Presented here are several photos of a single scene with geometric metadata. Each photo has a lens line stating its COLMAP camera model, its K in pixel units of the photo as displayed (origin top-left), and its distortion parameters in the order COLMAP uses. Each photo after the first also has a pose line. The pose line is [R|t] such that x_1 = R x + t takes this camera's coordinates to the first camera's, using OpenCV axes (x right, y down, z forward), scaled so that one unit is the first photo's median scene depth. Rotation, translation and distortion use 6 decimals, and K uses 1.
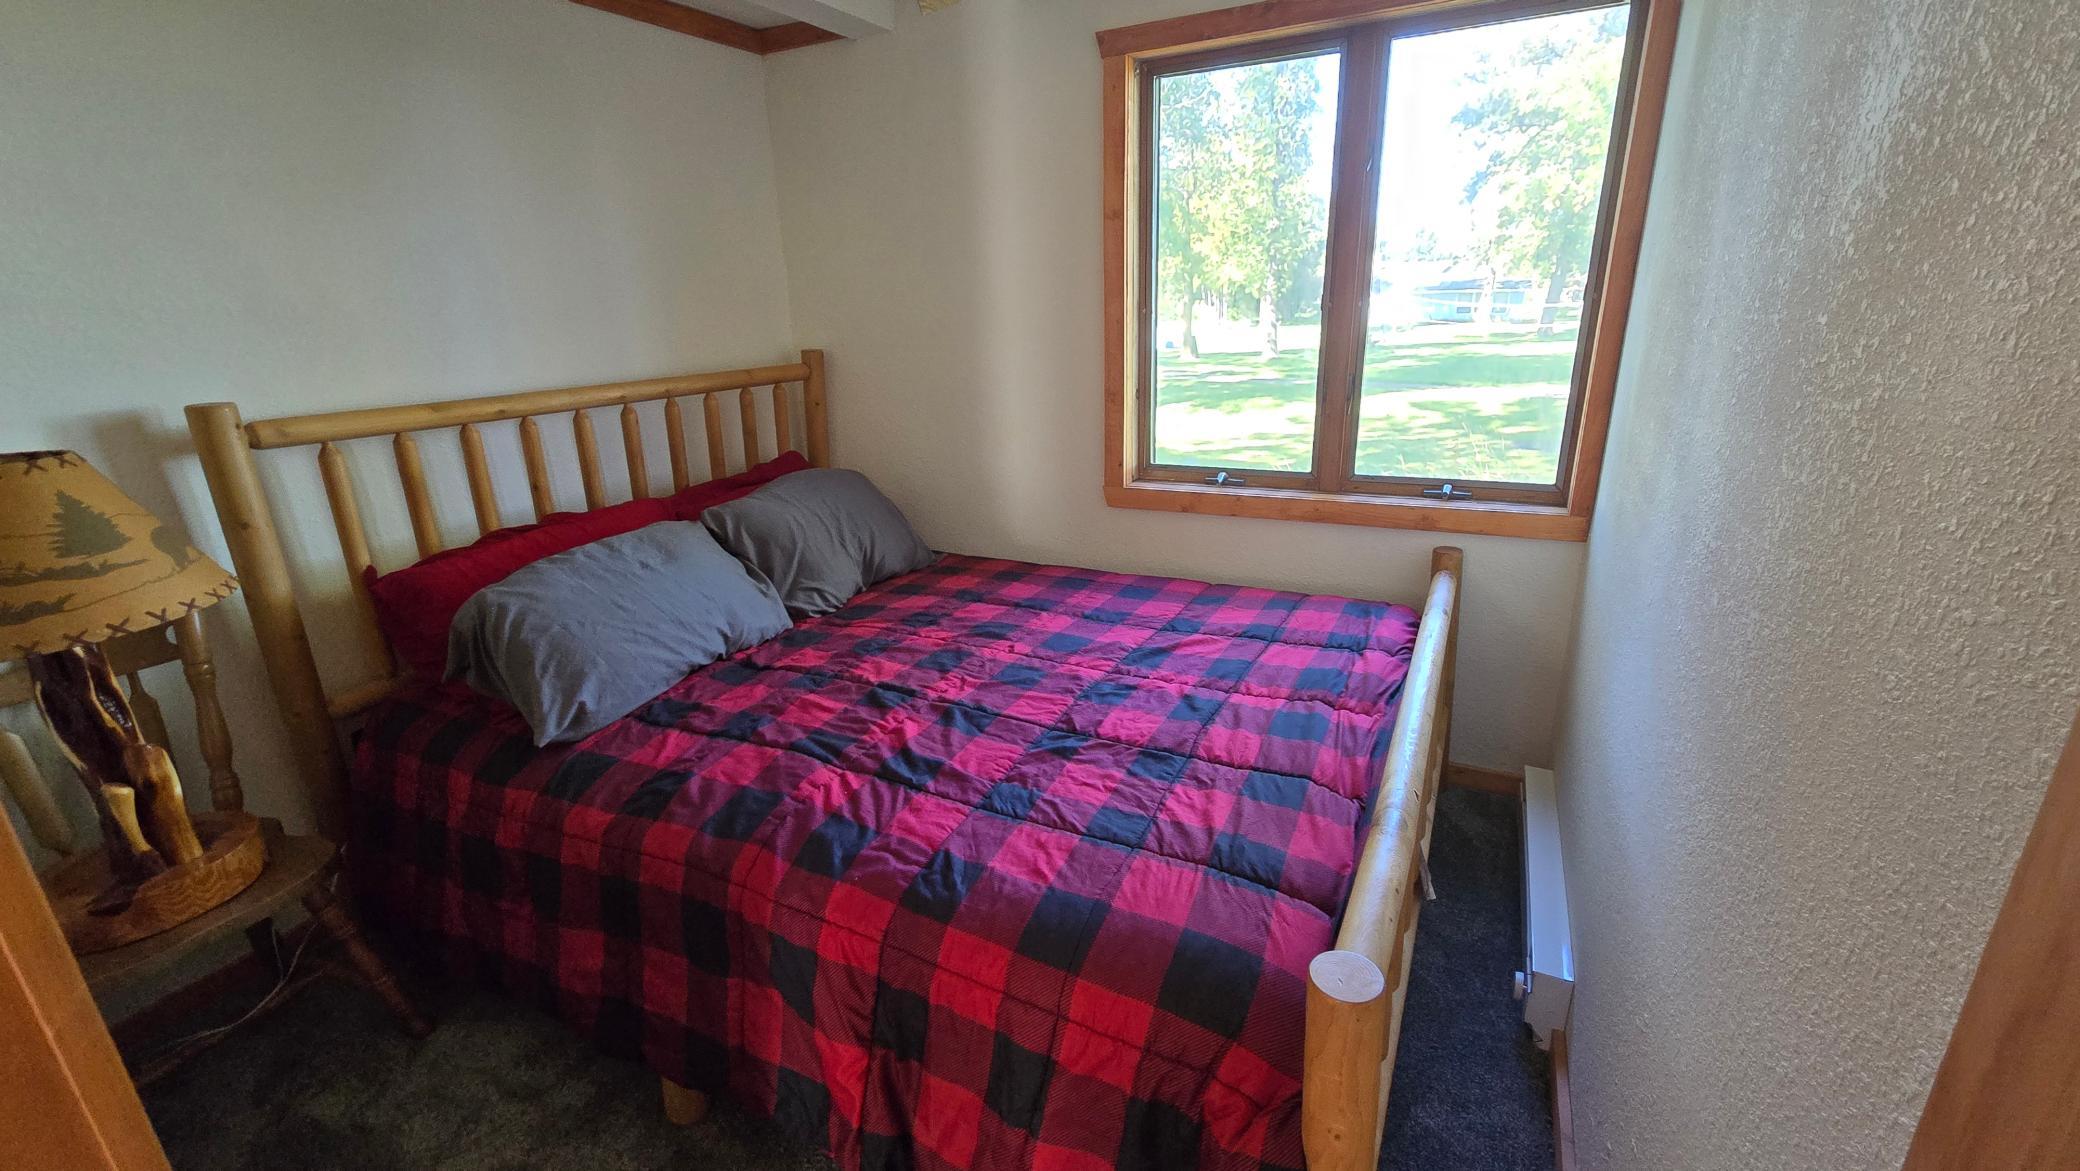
lens RADIAL K [[850.9, 0, 1039.1], [0, 850.9, 577.3], [0, 0, 1]] dist [0.000901, -0.000835]
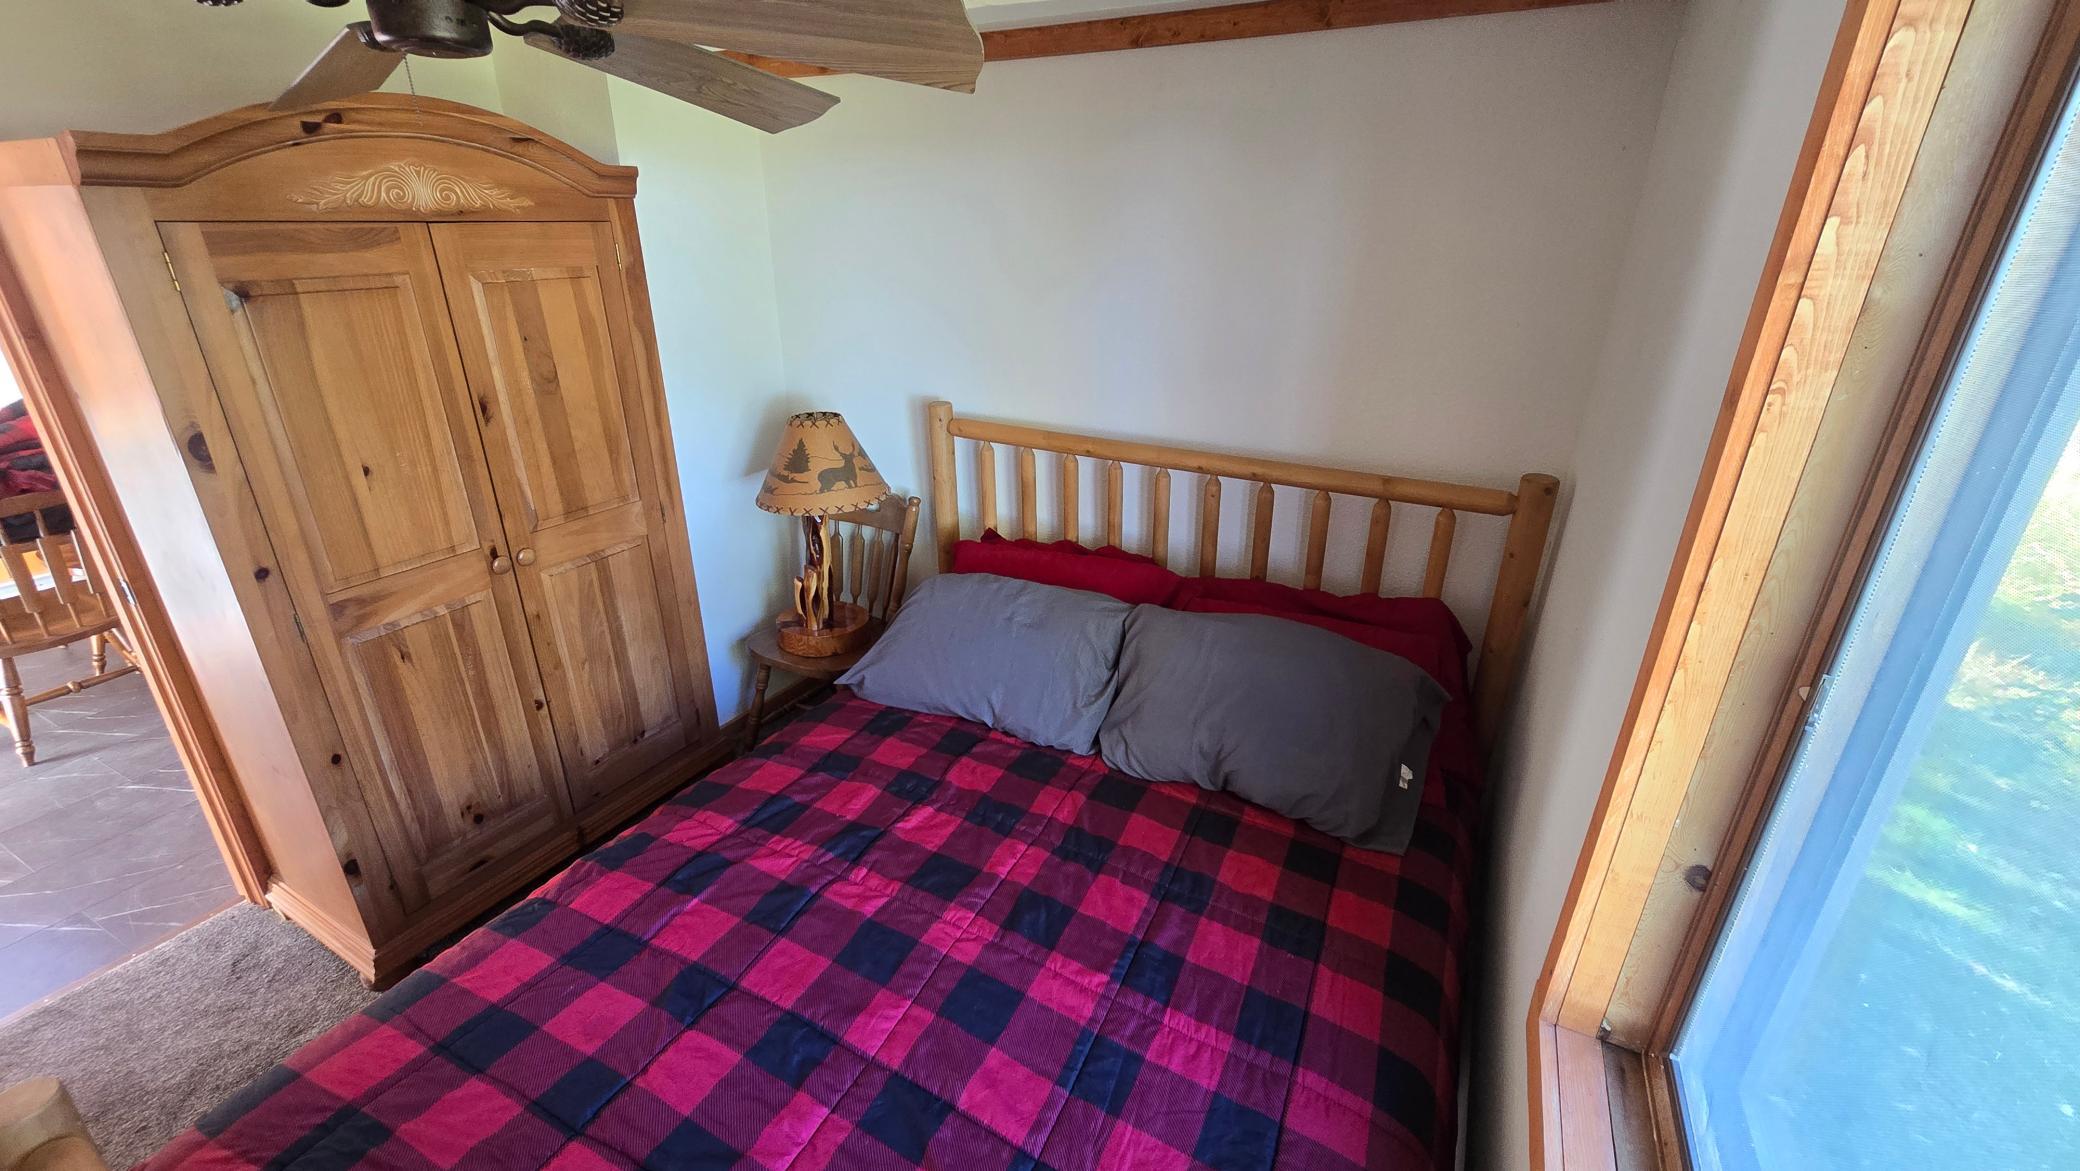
lens RADIAL K [[850.9, 0, 1039.3], [0, 850.9, 581.0], [0, 0, 1]] dist [0.000901, -0.000835]
pose [[-0.005644, 0.422690, -0.906257, 0.526229], [-0.315702, 0.859168, 0.402693, -0.522711], [0.948842, 0.288380, 0.128594, 0.901023]]
